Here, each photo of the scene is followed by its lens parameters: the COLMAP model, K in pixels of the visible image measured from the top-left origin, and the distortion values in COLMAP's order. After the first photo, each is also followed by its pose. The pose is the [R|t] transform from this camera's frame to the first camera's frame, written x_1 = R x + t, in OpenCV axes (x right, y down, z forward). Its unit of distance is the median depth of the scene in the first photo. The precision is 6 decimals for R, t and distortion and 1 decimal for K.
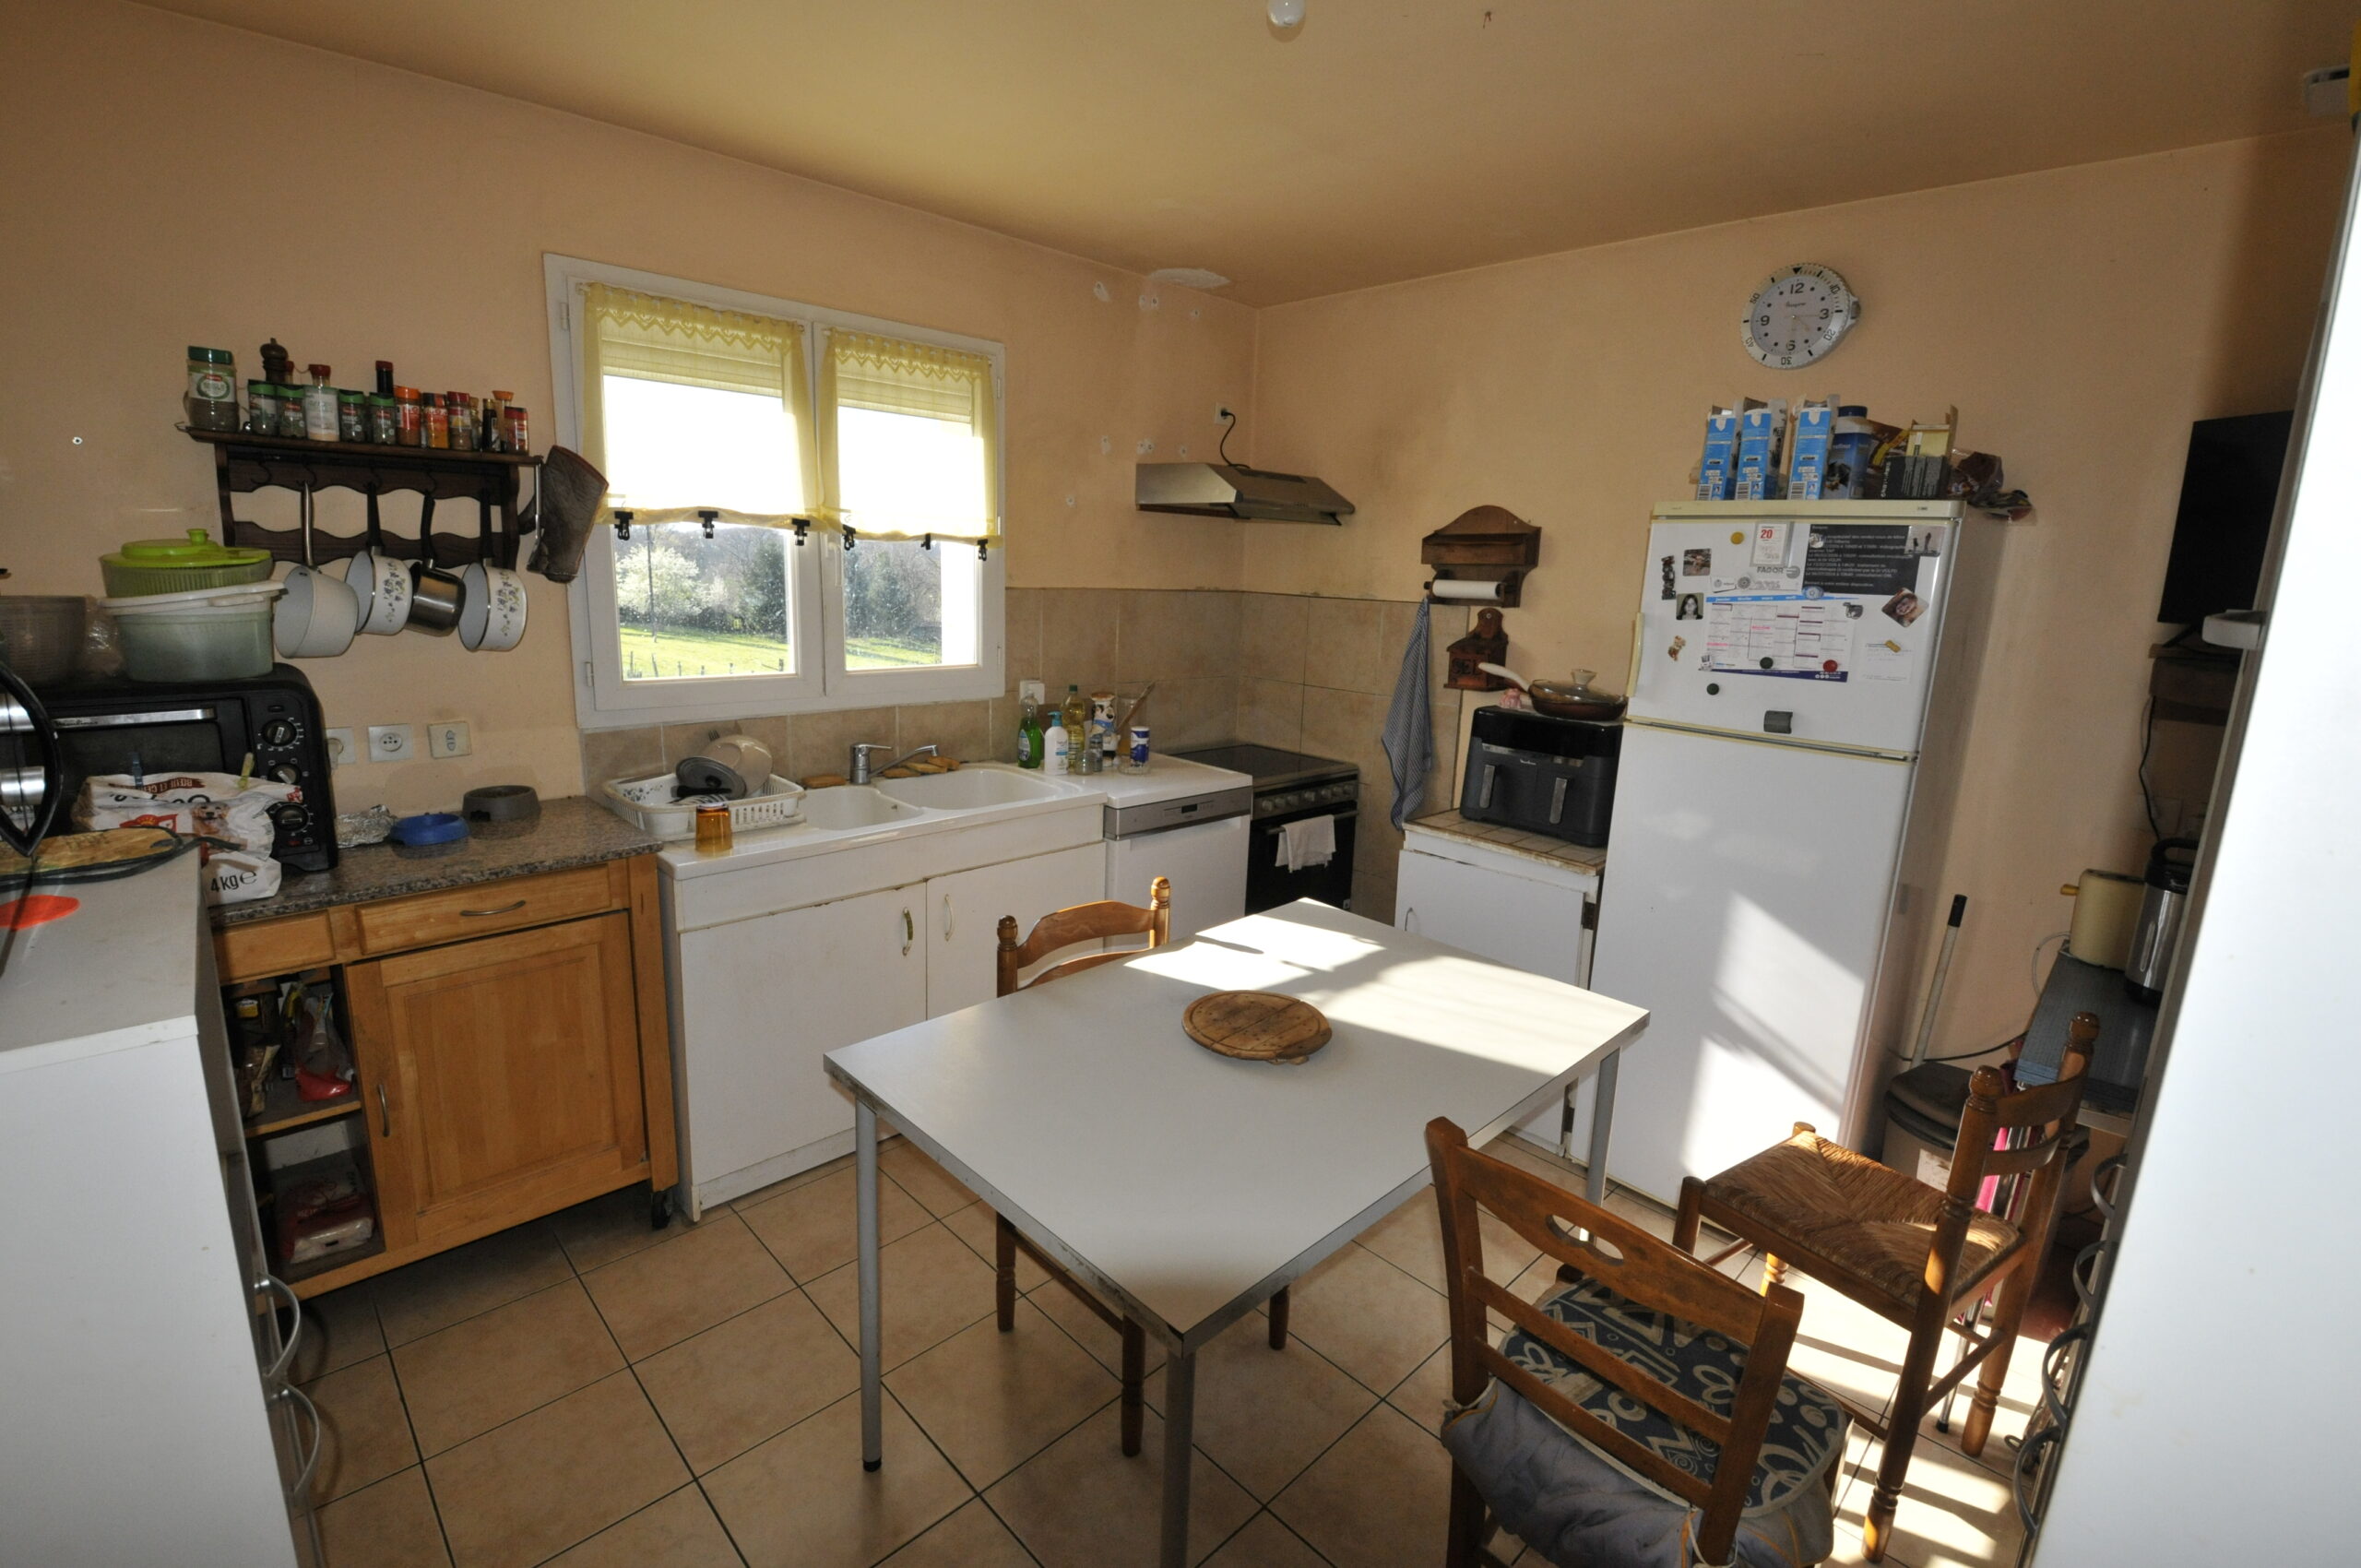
lens RADIAL K [[1041.2, 0, 1181.5], [0, 1041.2, 791.3], [0, 0, 1]] dist [-0.005107, -0.013958]
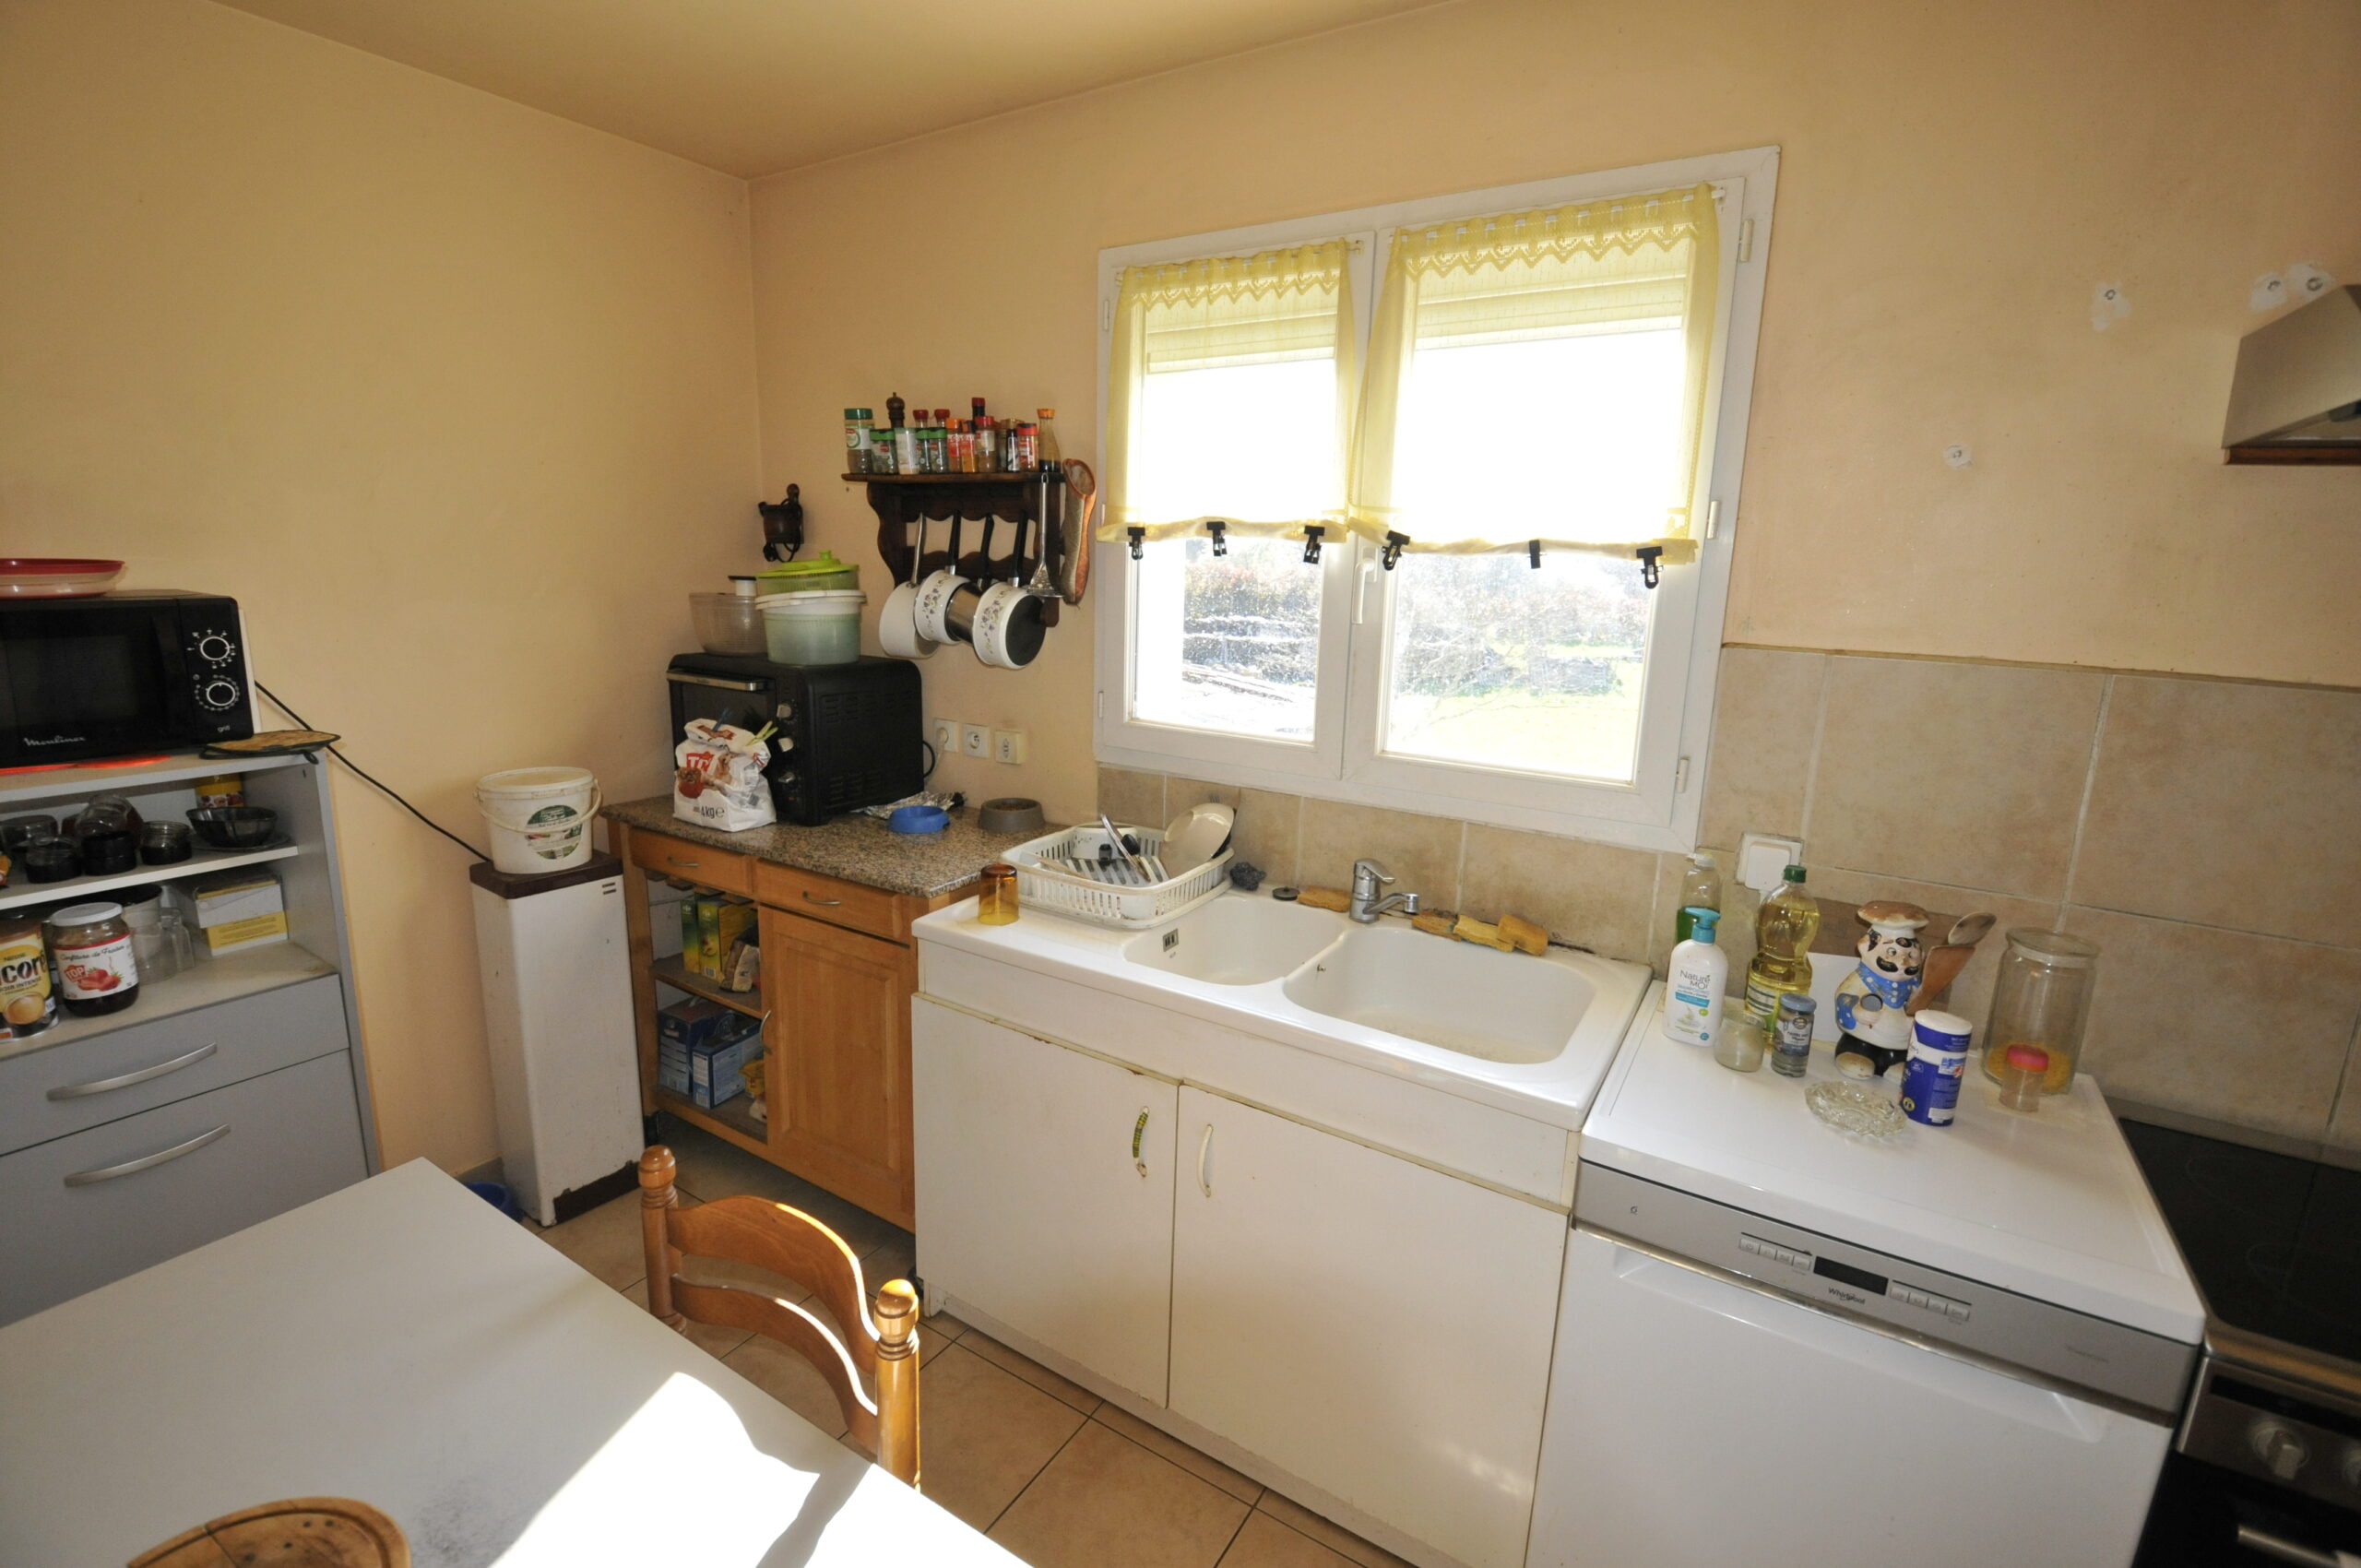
lens RADIAL K [[1041.2, 0, 1180.7], [0, 1041.2, 773.1], [0, 0, 1]] dist [-0.005107, -0.013958]
pose [[0.221275, 0.164398, -0.961255, 0.299639], [-0.231050, 0.966462, 0.112103, -0.152258], [0.947446, 0.197293, 0.251838, 0.741337]]
